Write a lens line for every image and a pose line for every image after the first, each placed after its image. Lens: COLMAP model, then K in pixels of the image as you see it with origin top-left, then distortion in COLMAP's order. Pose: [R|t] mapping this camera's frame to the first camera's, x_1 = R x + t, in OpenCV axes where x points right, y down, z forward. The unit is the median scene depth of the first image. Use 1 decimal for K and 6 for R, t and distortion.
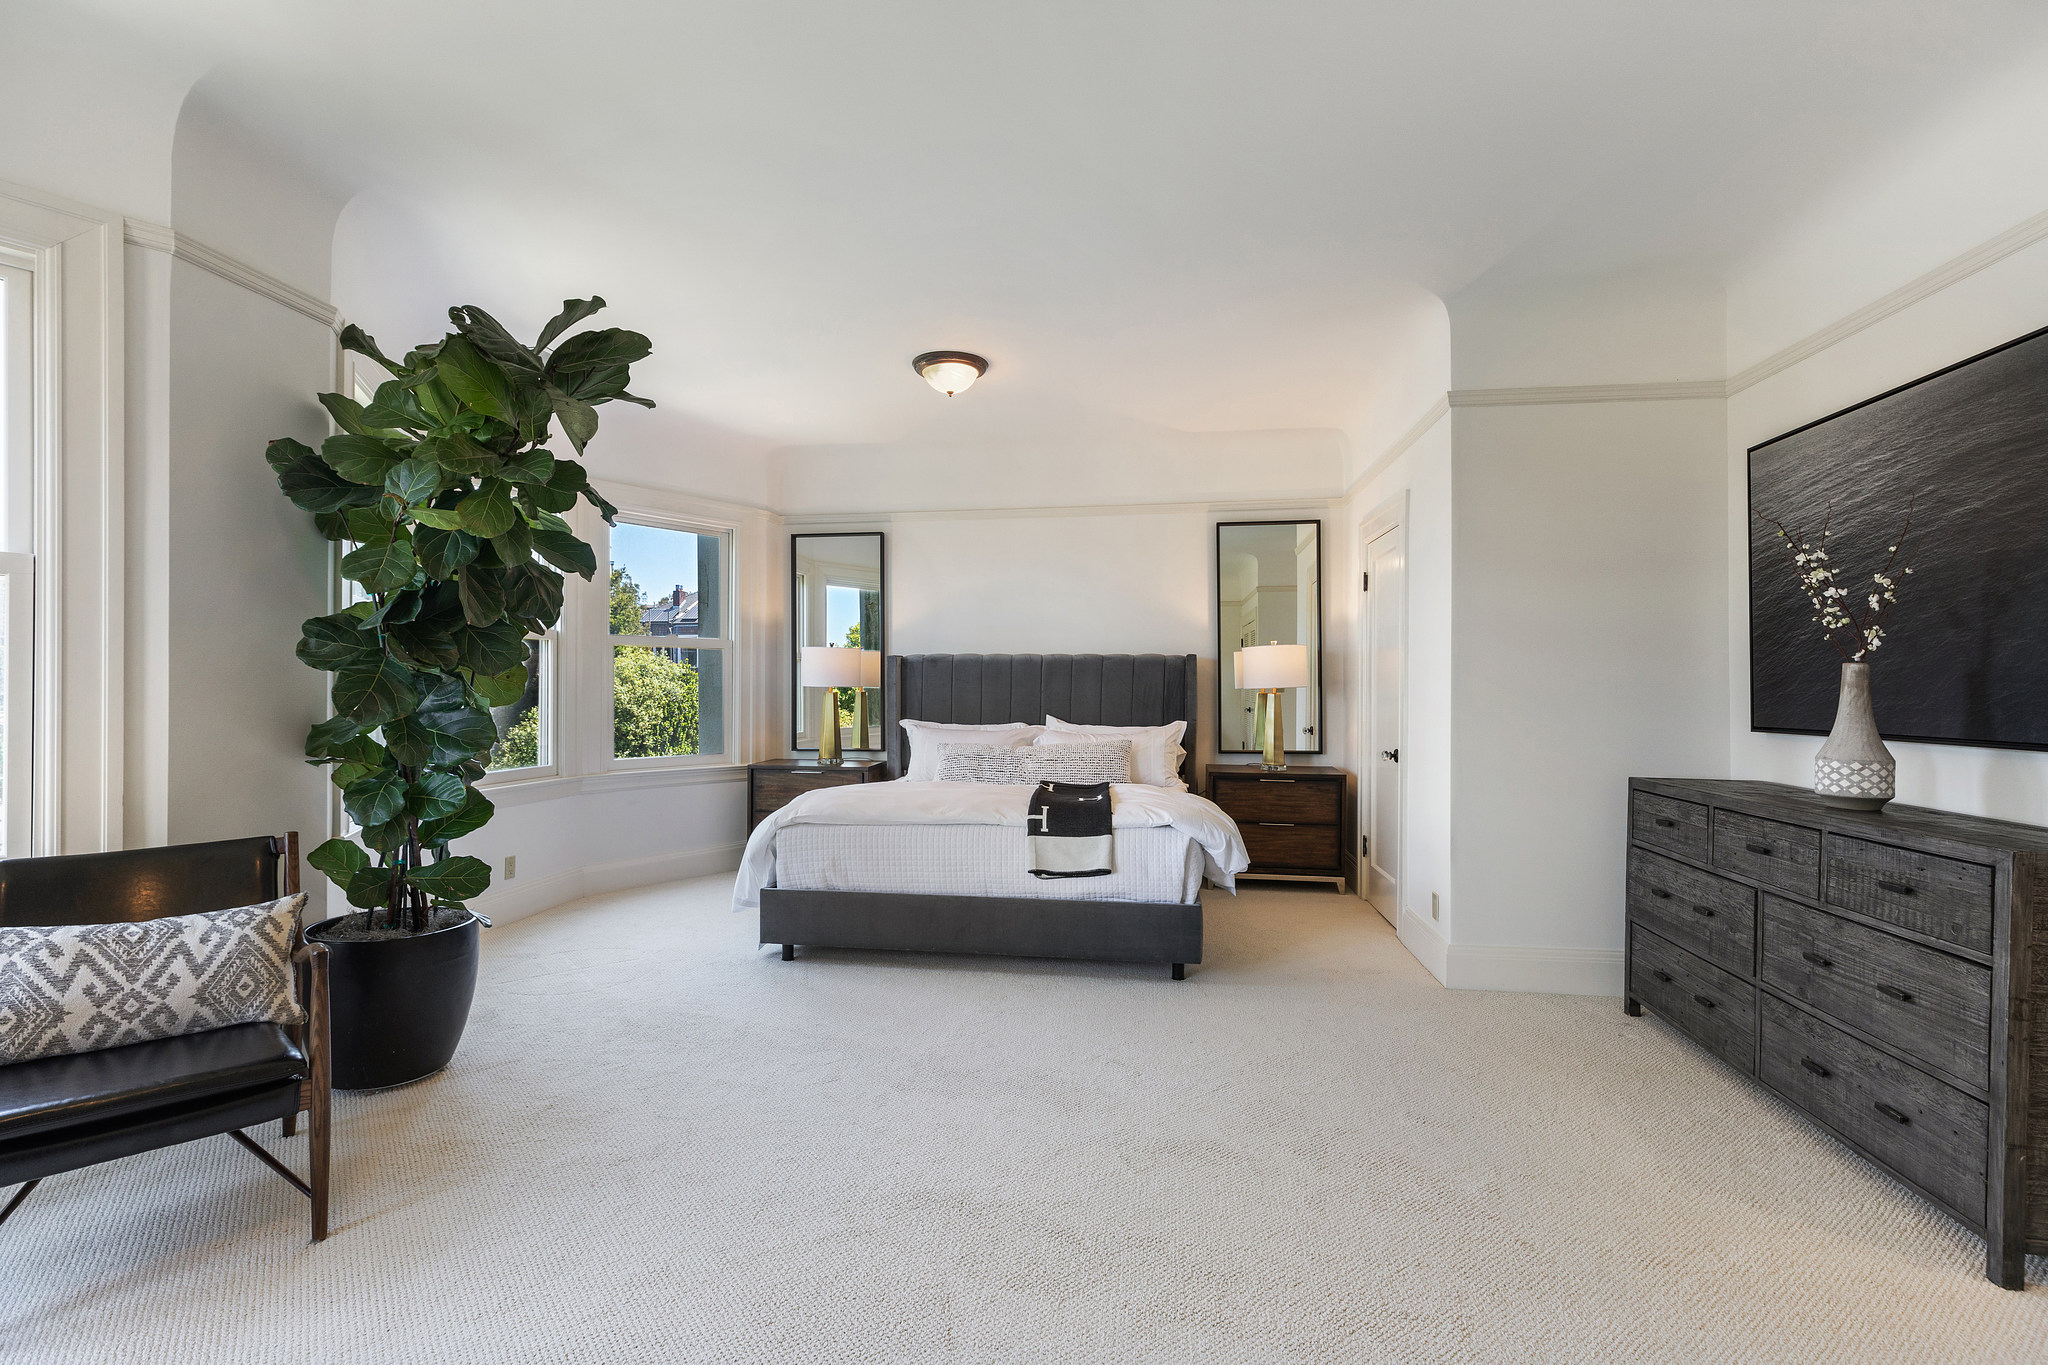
lens RADIAL K [[938.9, 0, 1024.0], [0, 938.9, 682.5], [0, 0, 1]] dist [0.002476, 0.000980]
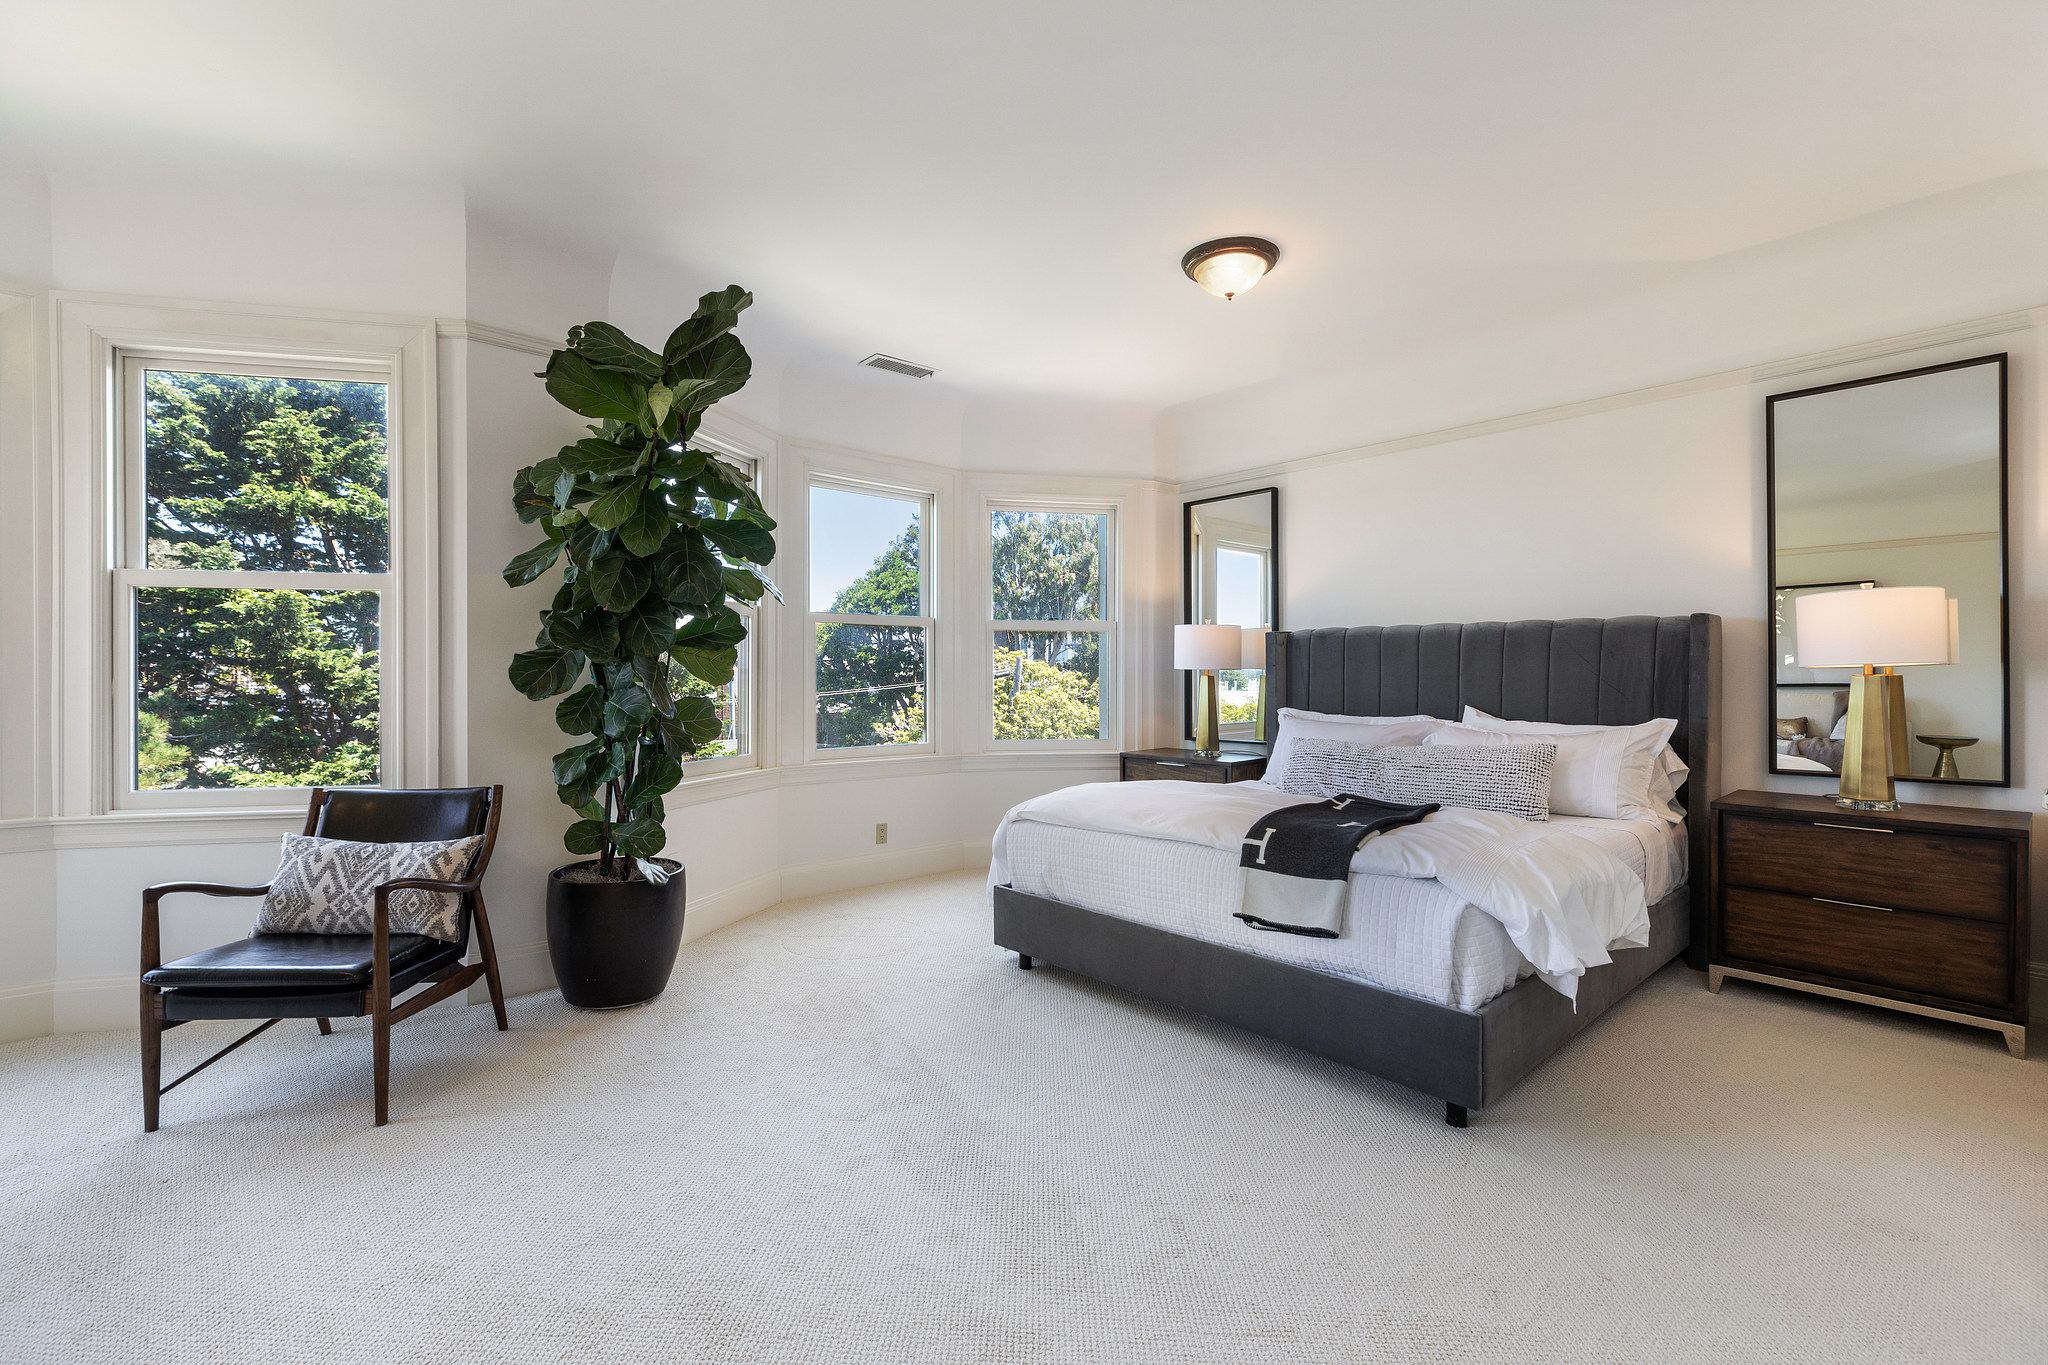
lens RADIAL K [[923.9, 0, 1024.0], [0, 923.9, 682.5], [0, 0, 1]] dist [0.003848, 0.000941]
pose [[0.762202, 0.002171, -0.647335, 0.345934], [0.006003, 0.999928, 0.010422, 0.010257], [0.647311, -0.011830, 0.762134, 0.340148]]
